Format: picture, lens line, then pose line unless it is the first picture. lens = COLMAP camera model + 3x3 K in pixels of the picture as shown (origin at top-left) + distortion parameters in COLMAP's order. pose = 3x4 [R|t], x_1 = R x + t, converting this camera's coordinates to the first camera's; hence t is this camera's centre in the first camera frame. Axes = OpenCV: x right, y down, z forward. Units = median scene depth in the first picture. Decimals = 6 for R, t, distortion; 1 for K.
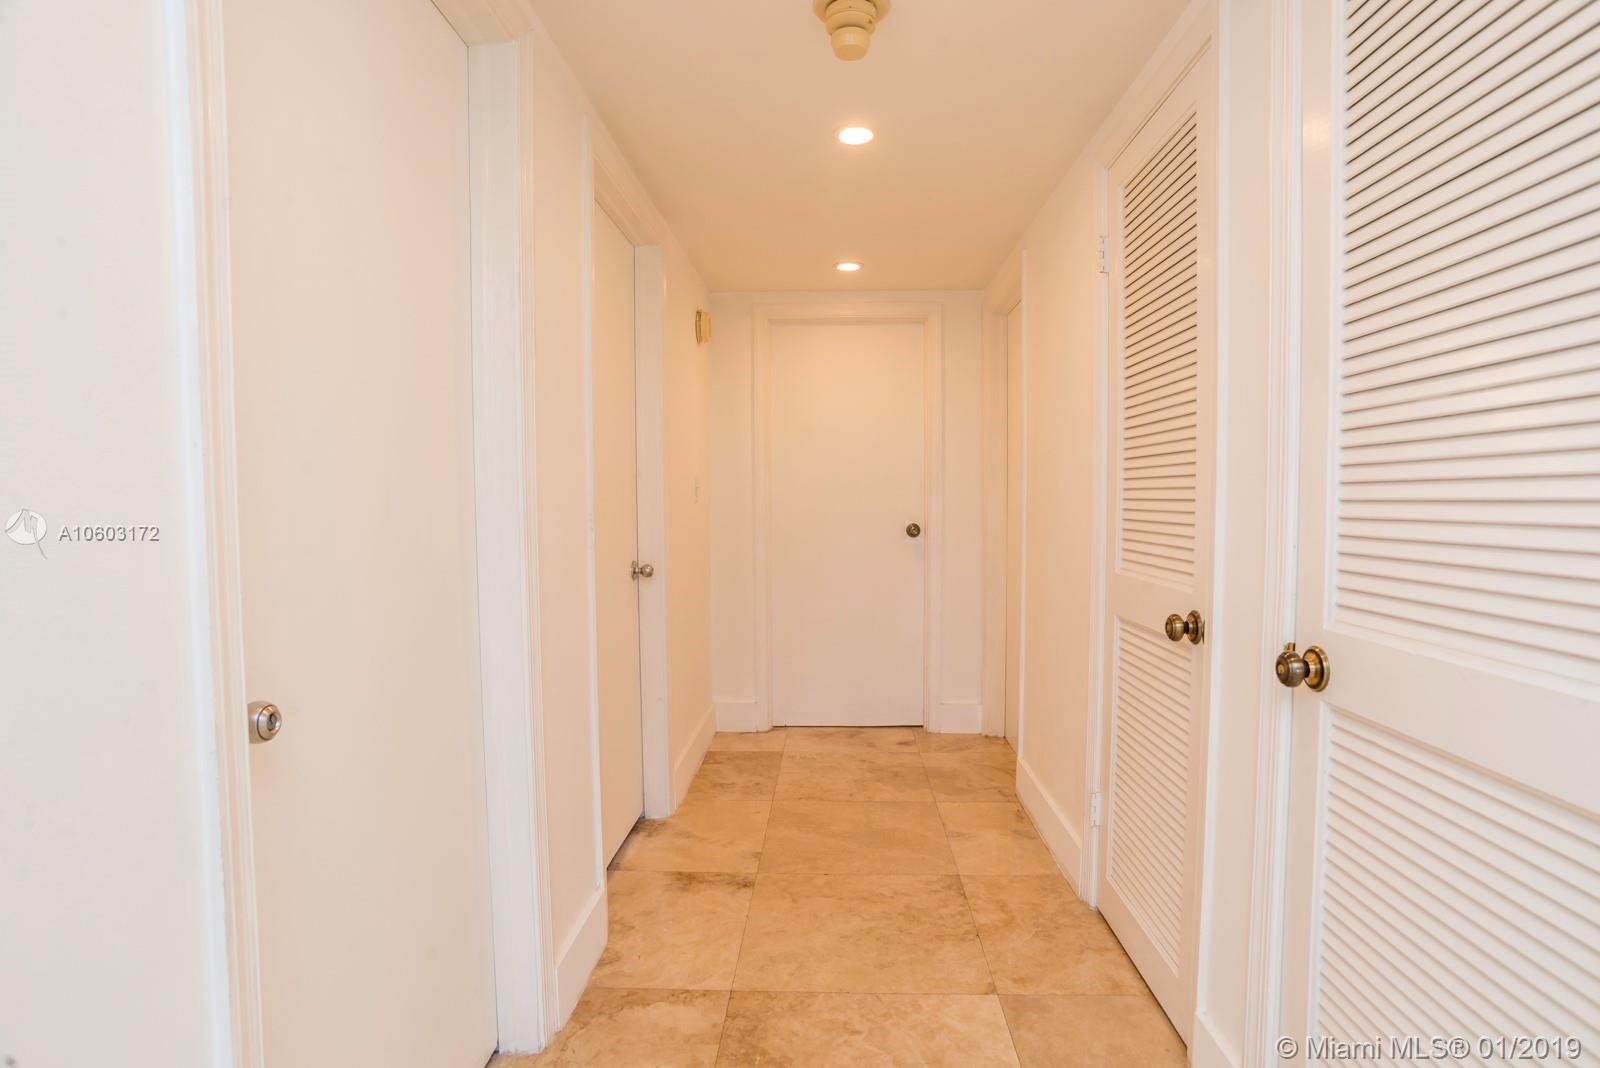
lens RADIAL K [[825.2, 0, 813.6], [0, 825.2, 541.5], [0, 0, 1]] dist [-0.085004, 0.041560]
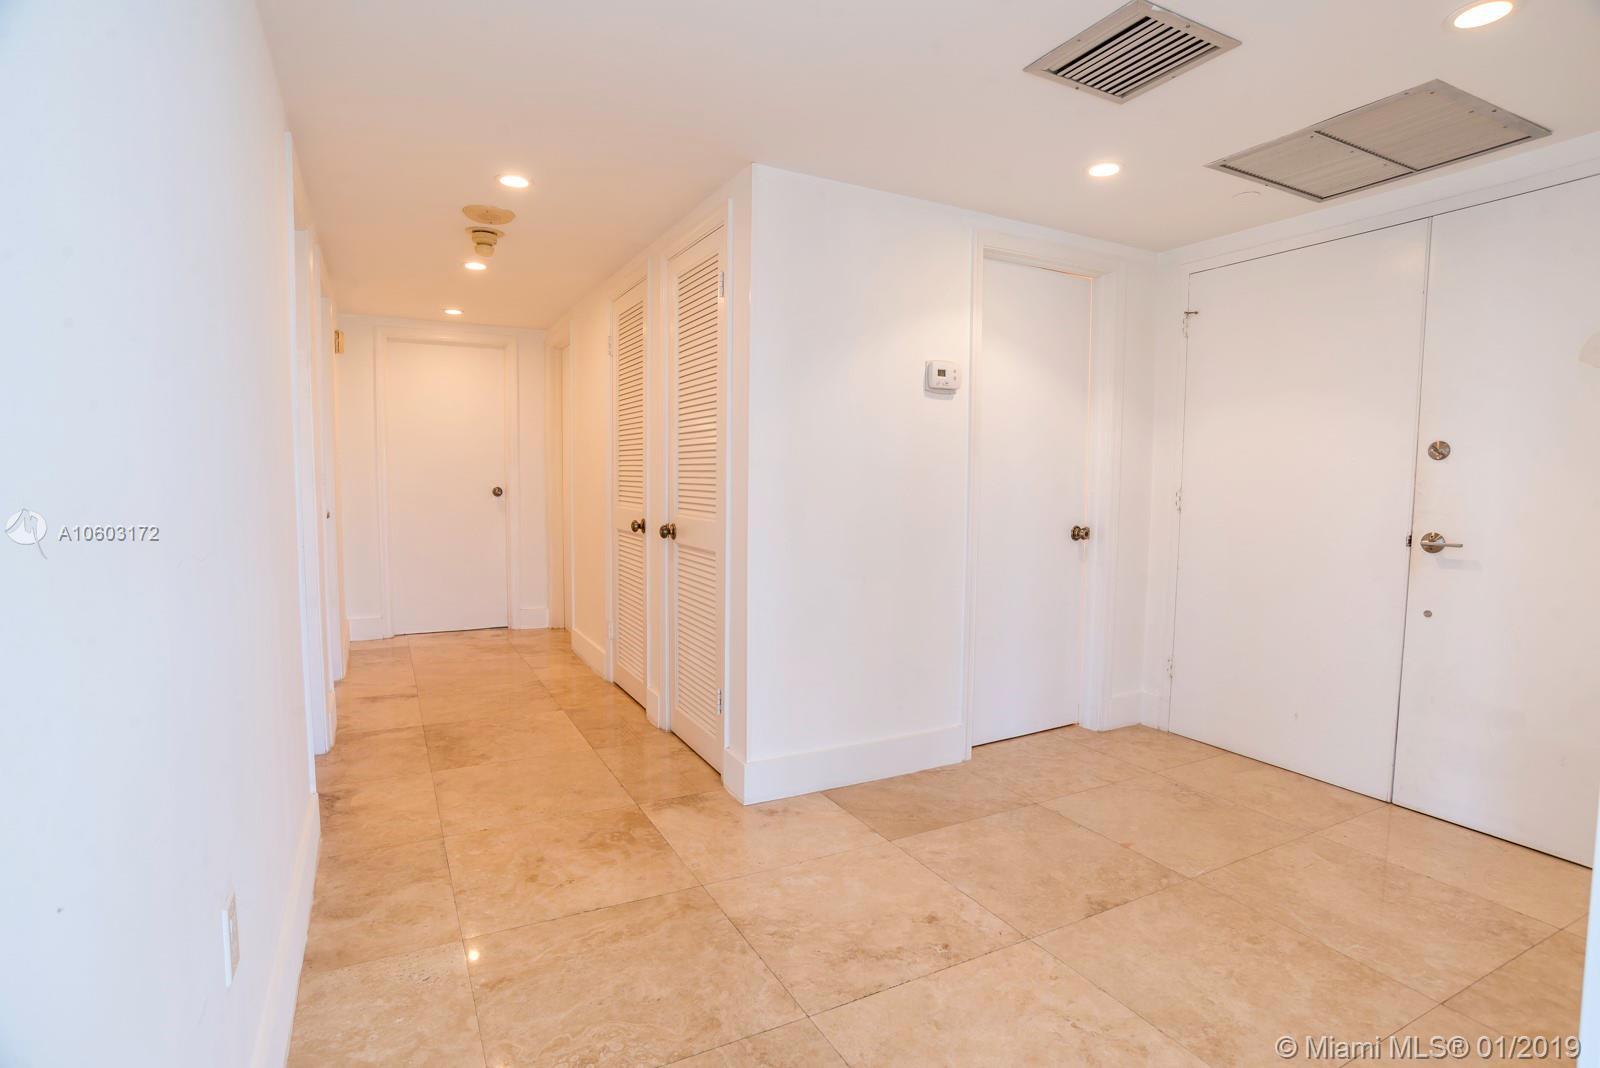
lens RADIAL K [[825.2, 0, 813.6], [0, 825.2, 541.5], [0, 0, 1]] dist [-0.085004, 0.041560]
pose [[0.866563, -0.025003, 0.498441, -0.177910], [0.009291, 0.999379, 0.033980, 0.047611], [-0.498981, -0.024815, 0.866258, -0.811597]]
